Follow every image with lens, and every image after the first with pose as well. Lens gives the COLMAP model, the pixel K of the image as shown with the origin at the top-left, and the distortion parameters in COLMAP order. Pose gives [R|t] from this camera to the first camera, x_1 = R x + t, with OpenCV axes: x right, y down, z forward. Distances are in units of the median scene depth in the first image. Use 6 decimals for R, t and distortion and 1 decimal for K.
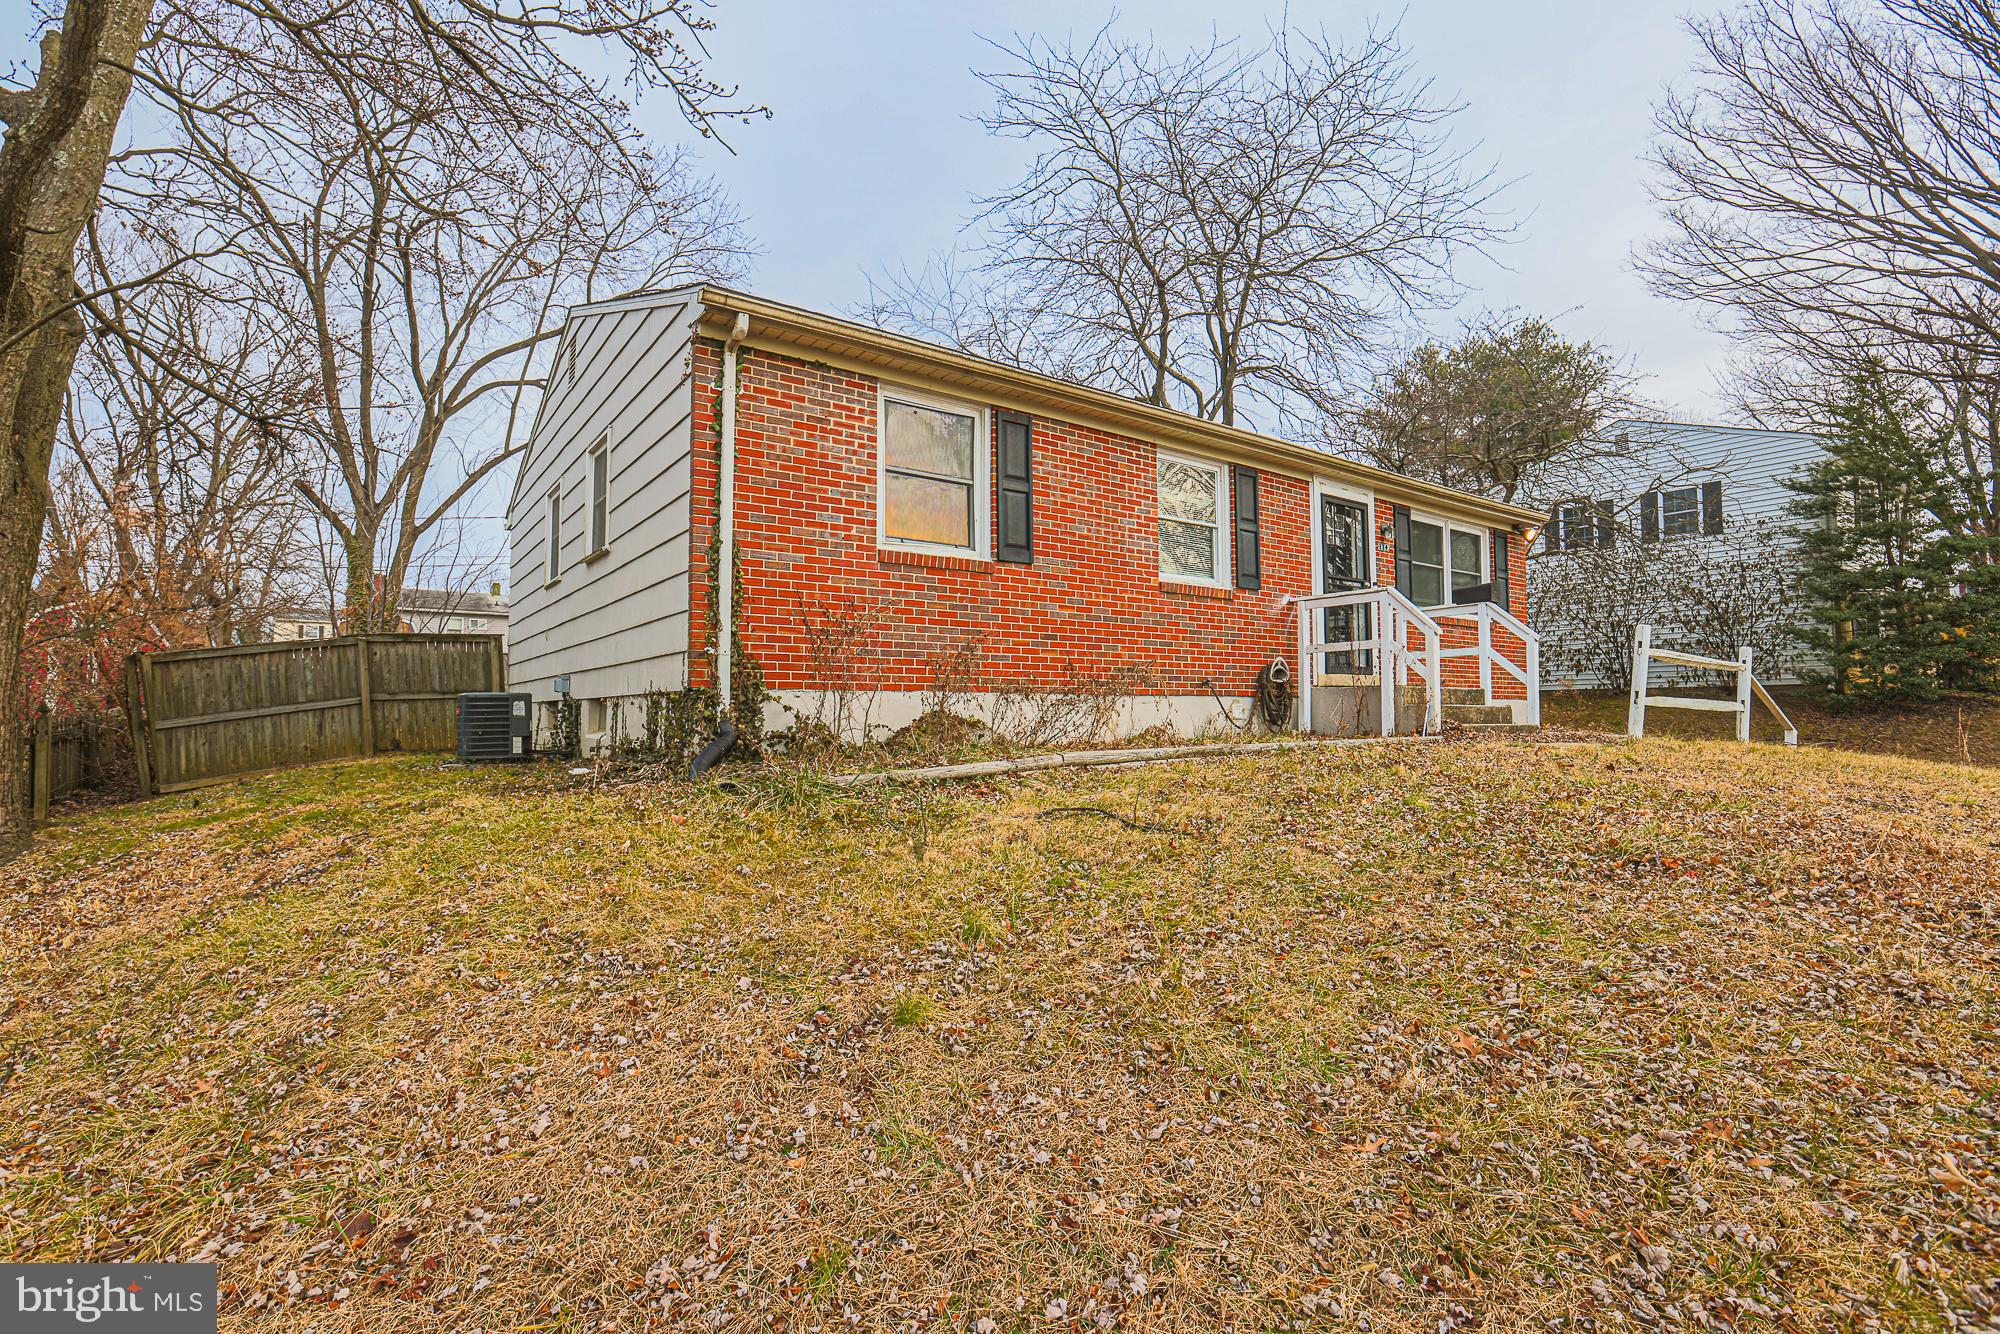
lens RADIAL K [[935.0, 0, 1002.9], [0, 935.0, 671.4], [0, 0, 1]] dist [-0.022641, 0.001492]
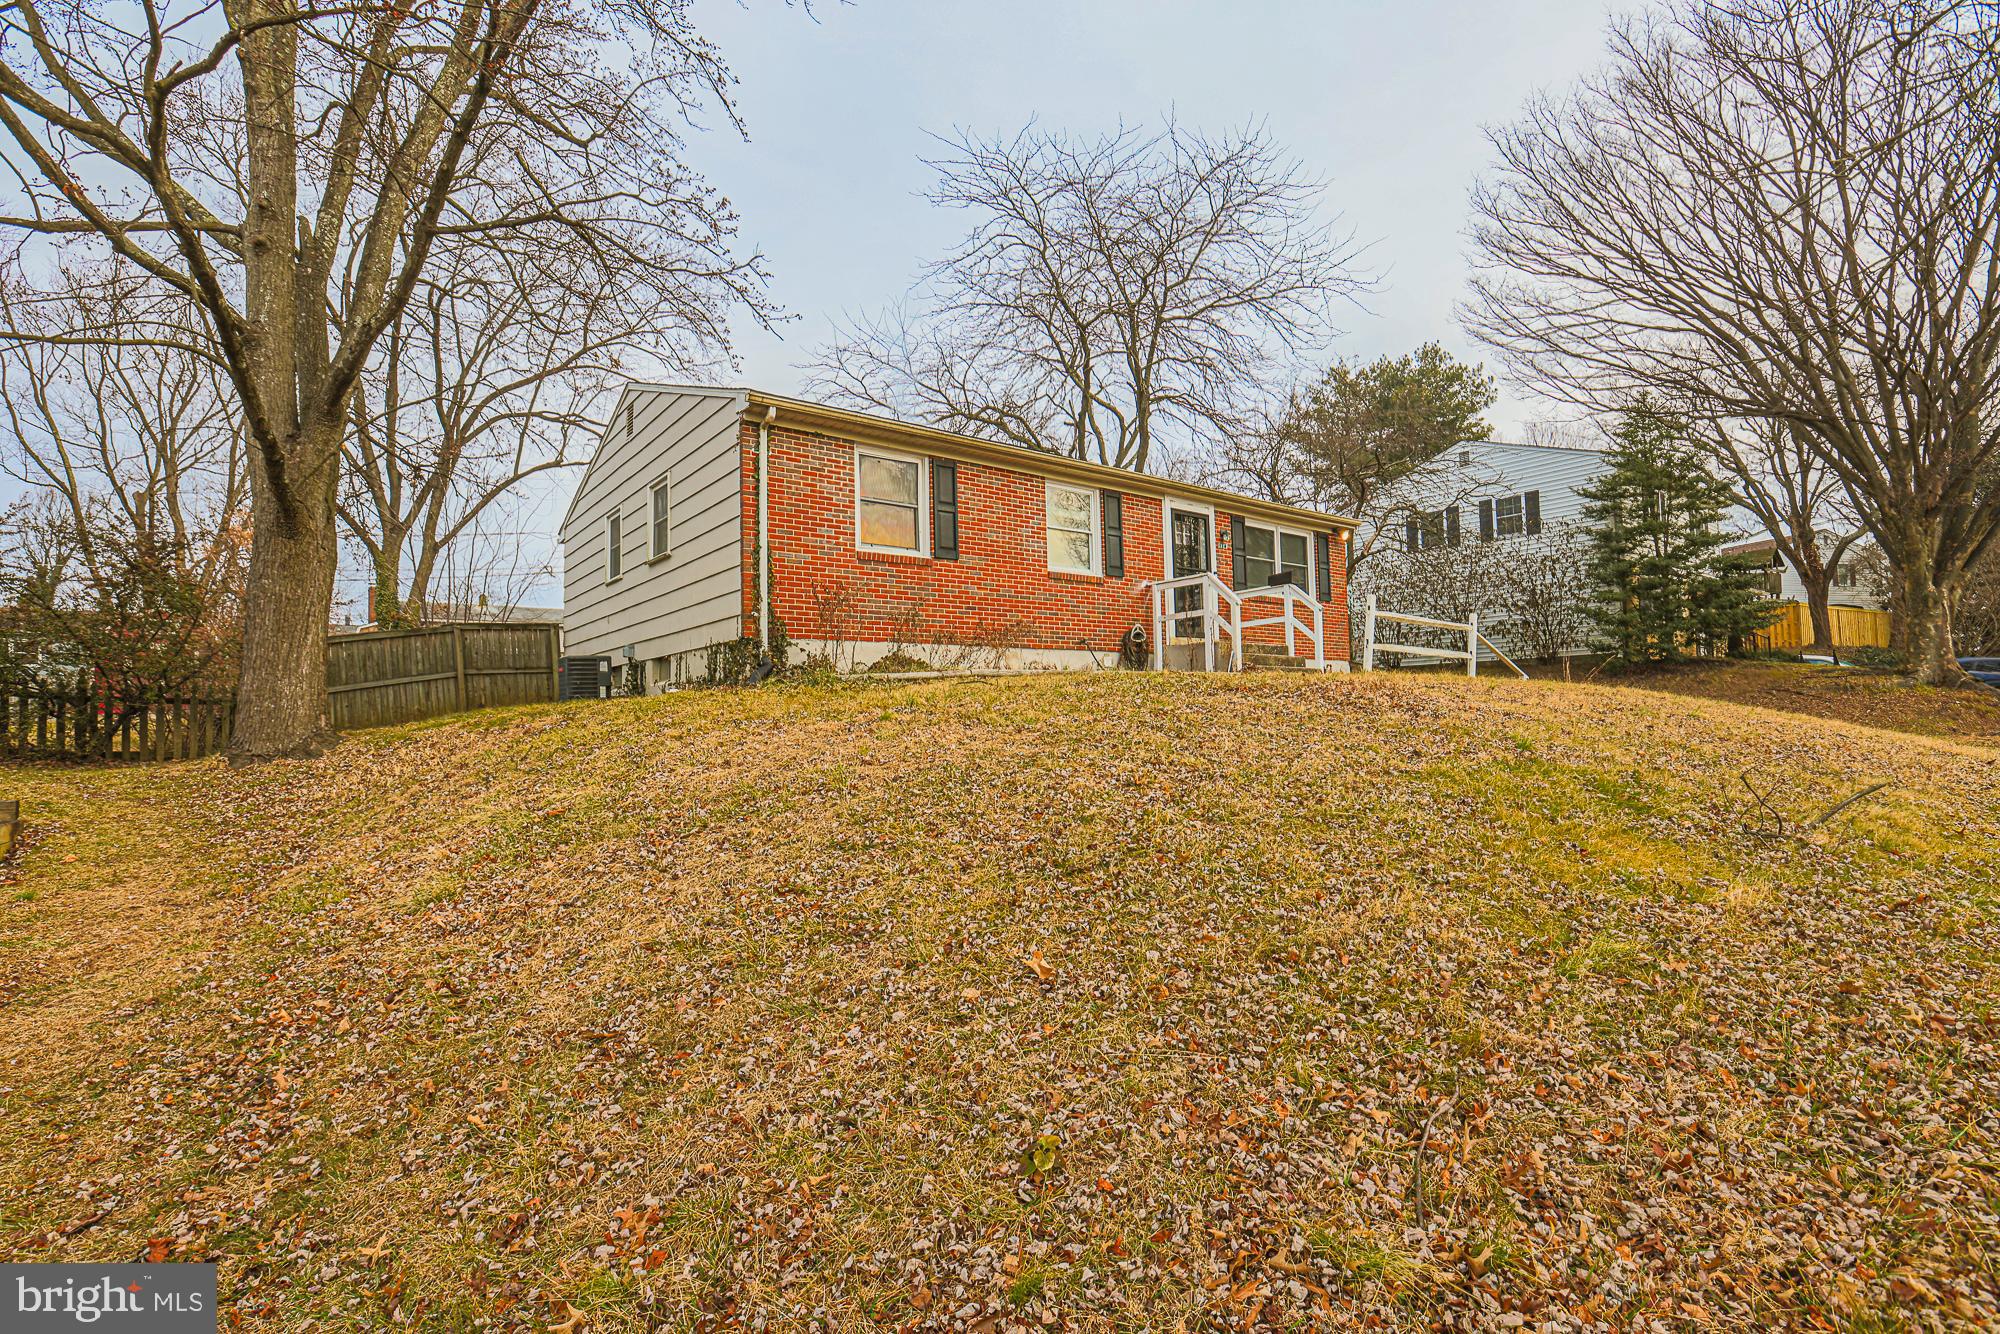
lens RADIAL K [[950.3, 0, 1000.0], [0, 950.3, 667.0], [0, 0, 1]] dist [-0.039953, 0.000110]
pose [[0.999183, -0.017745, 0.036315, 0.033077], [0.018275, 0.999731, -0.014307, 0.066675], [-0.036052, 0.014959, 0.999238, -0.435790]]
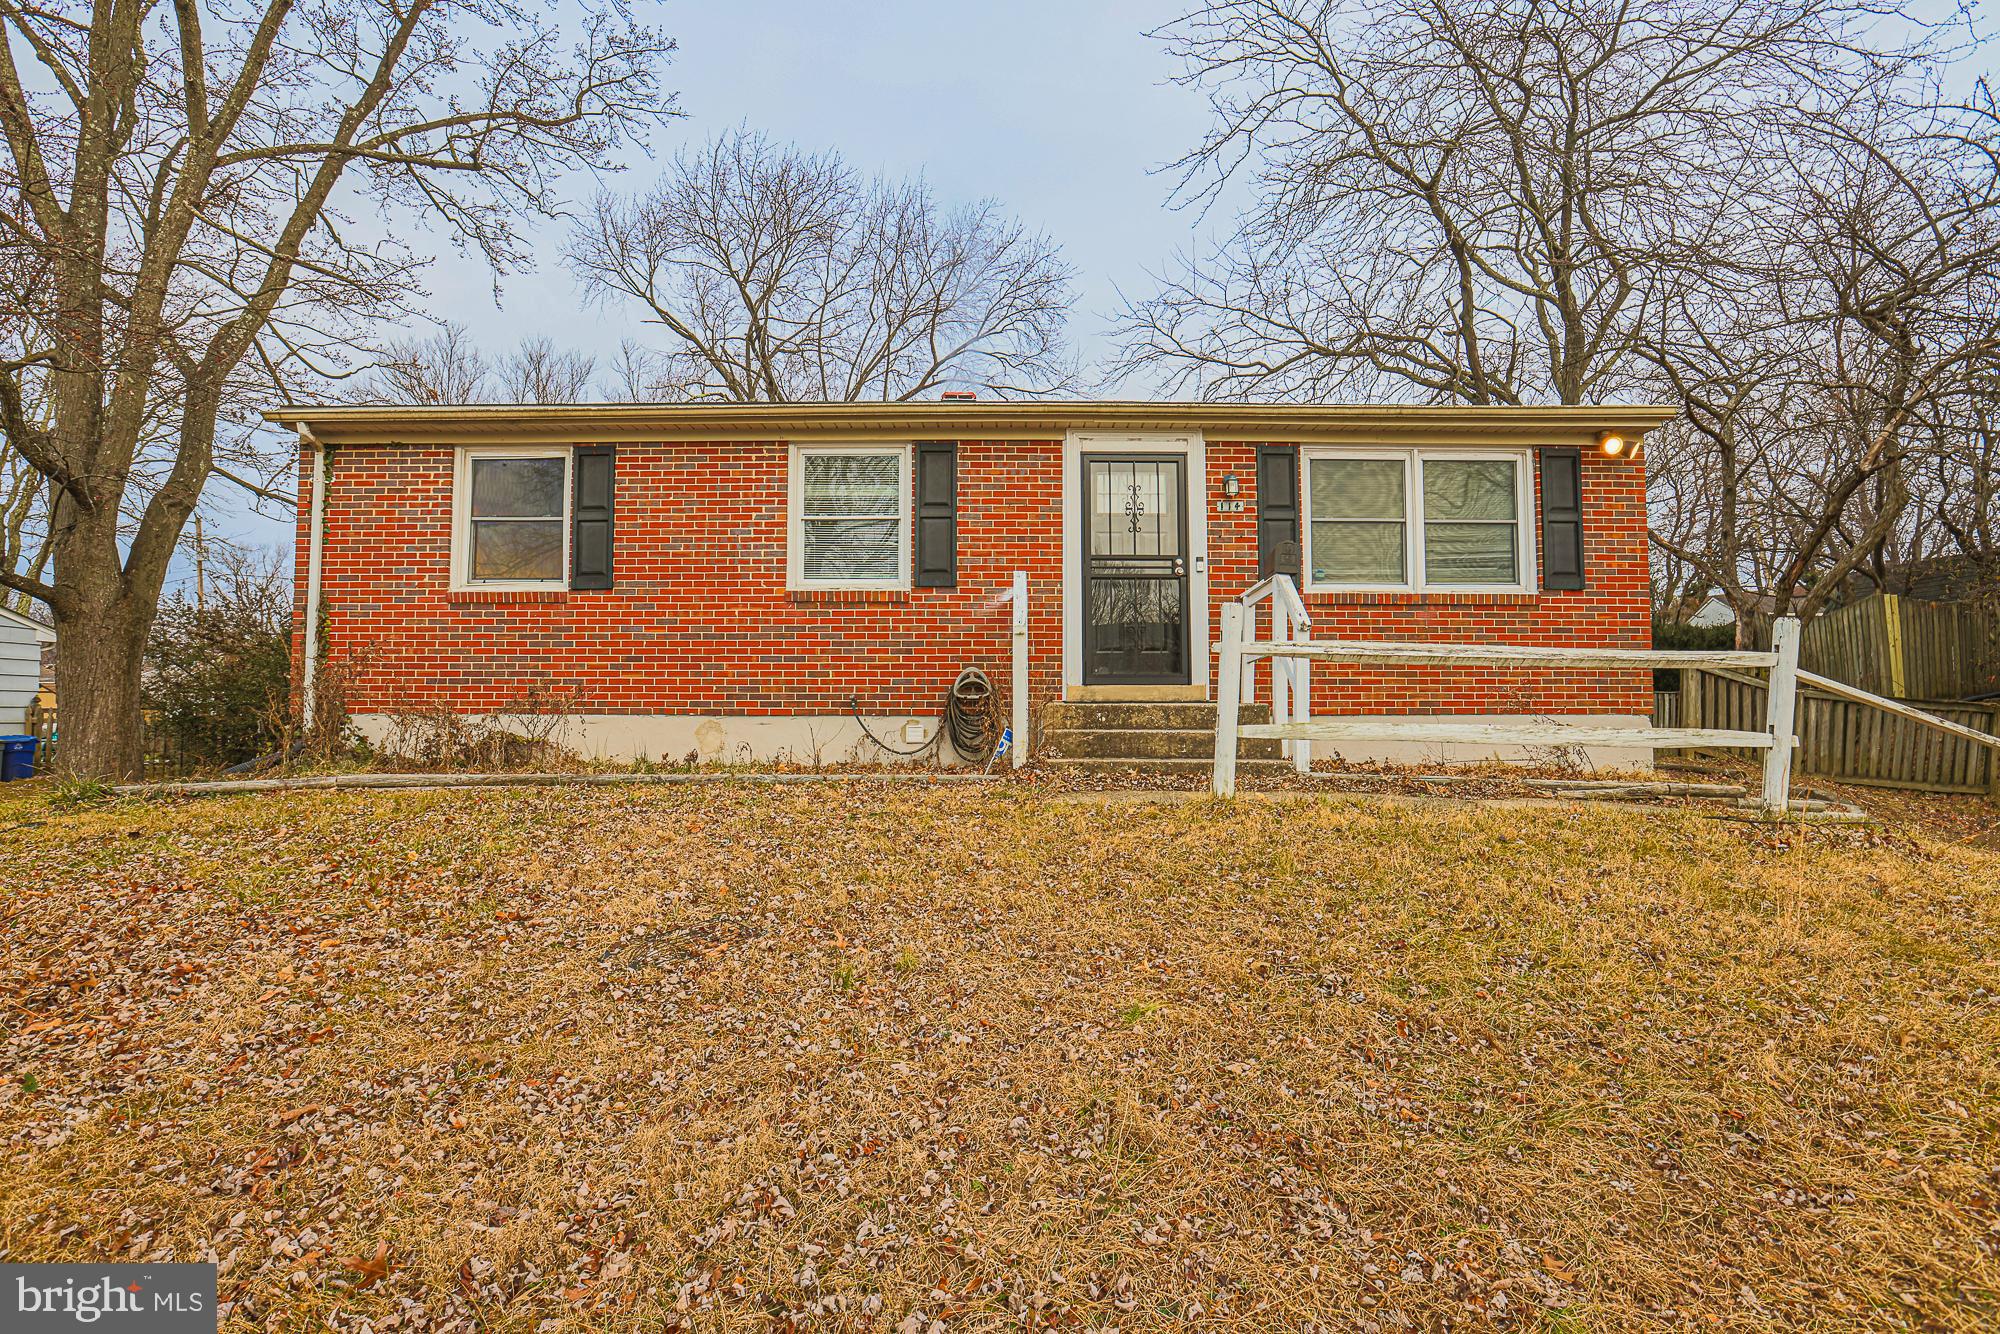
lens RADIAL K [[912.5, 0, 1000.0], [0, 912.5, 667.0], [0, 0, 1]] dist [-0.041788, 0.013766]
pose [[0.806191, -0.026941, -0.591042, 0.790710], [0.025685, 0.999615, -0.010529, -0.006479], [0.591098, -0.006692, 0.806572, 0.372478]]
